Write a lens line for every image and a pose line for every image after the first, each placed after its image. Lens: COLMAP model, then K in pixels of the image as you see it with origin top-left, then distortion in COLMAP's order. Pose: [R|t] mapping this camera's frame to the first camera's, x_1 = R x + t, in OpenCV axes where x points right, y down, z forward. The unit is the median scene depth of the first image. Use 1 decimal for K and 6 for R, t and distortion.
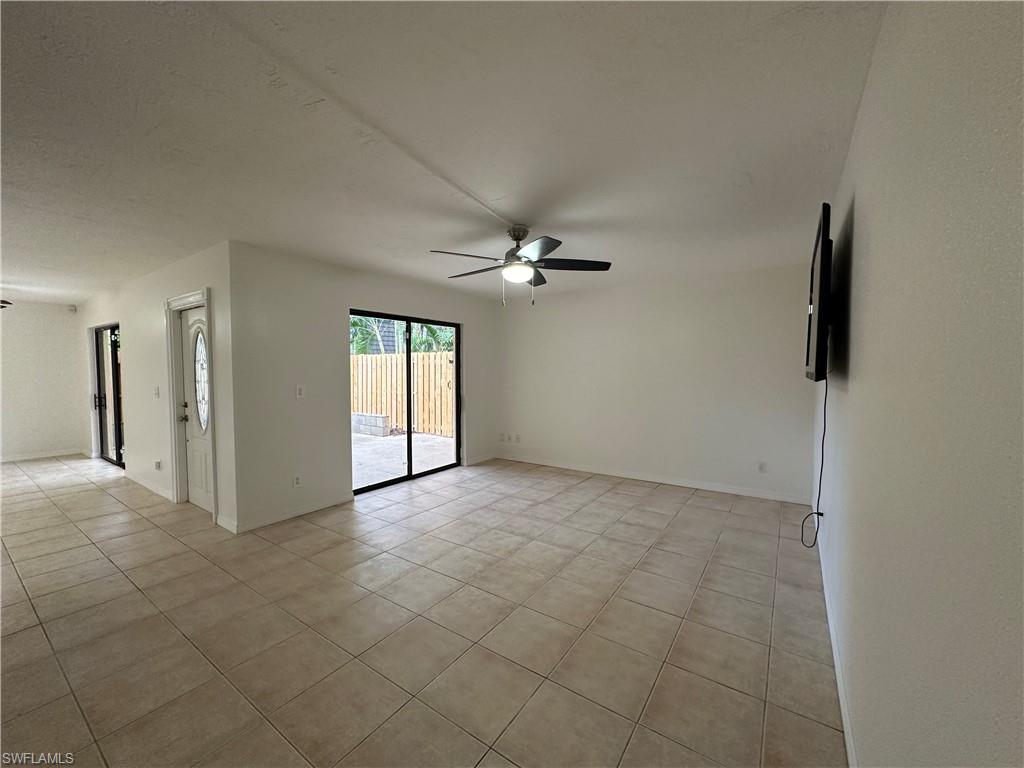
lens RADIAL K [[408.6, 0, 512.0], [0, 408.6, 384.0], [0, 0, 1]] dist [-0.001978, 0.000777]
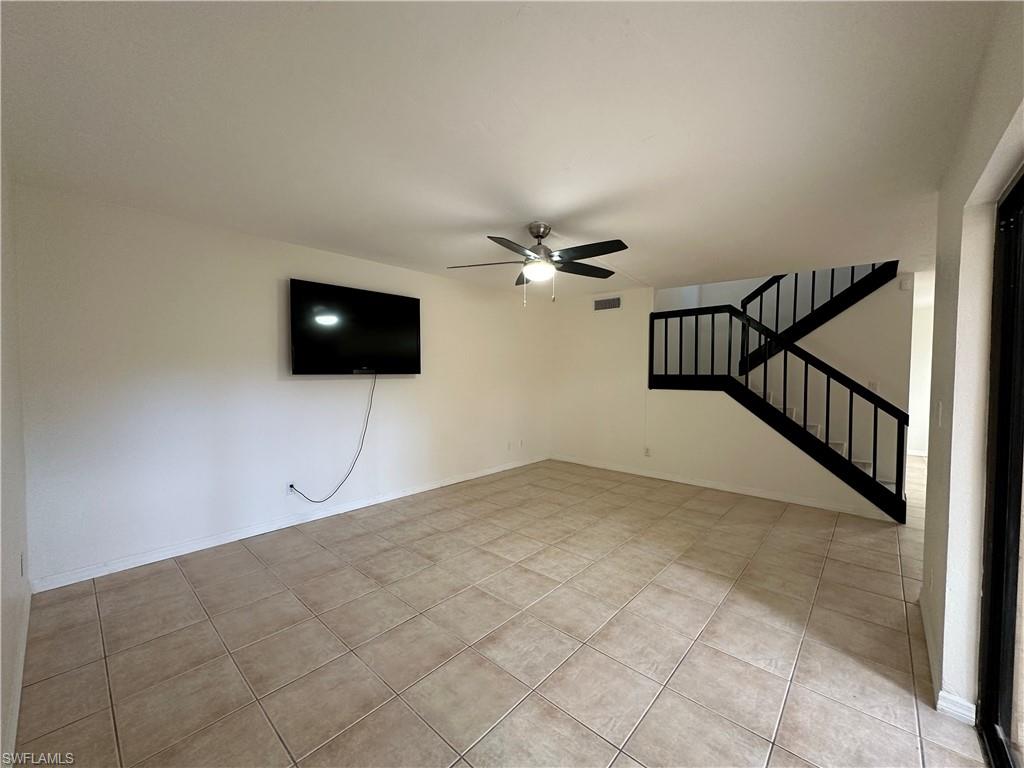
lens RADIAL K [[408.6, 0, 512.0], [0, 408.6, 384.0], [0, 0, 1]] dist [-0.001978, 0.000777]
pose [[-0.992030, -0.012015, 0.125428, -0.043615], [-0.003169, 0.997508, 0.070484, -0.065772], [-0.125962, 0.069525, -0.989596, 1.864945]]
